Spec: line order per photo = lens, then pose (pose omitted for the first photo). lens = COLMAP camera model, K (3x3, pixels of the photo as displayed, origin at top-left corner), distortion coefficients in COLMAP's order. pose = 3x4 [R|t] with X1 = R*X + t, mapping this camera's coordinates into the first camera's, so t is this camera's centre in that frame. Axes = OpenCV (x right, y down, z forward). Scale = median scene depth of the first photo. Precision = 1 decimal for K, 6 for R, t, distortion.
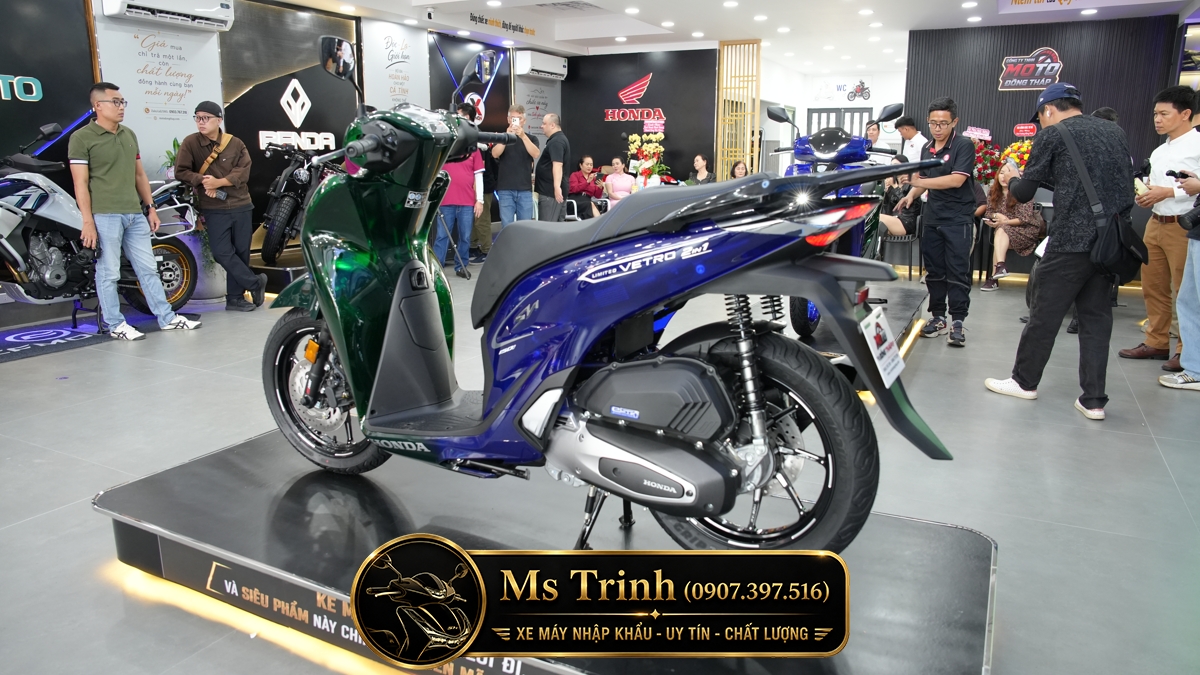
lens RADIAL K [[805.3, 0, 600.0], [0, 805.3, 337.5], [0, 0, 1]] dist [-0.063052, 0.000582]
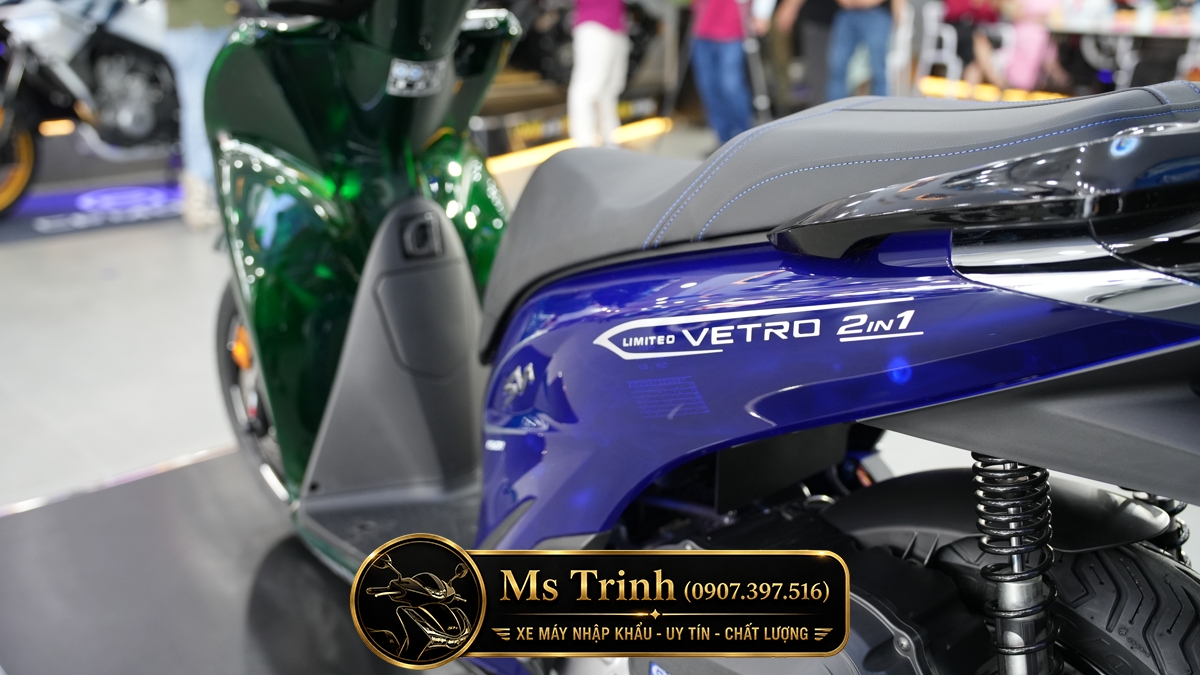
lens RADIAL K [[1153.0, 0, 600.0], [0, 1153.0, 337.5], [0, 0, 1]] dist [0.006373, 0.003143]
pose [[0.943787, 0.115622, -0.309674, 0.136622], [-0.082688, 0.989626, 0.117486, -0.128860], [0.320046, -0.085276, 0.943557, 0.430567]]
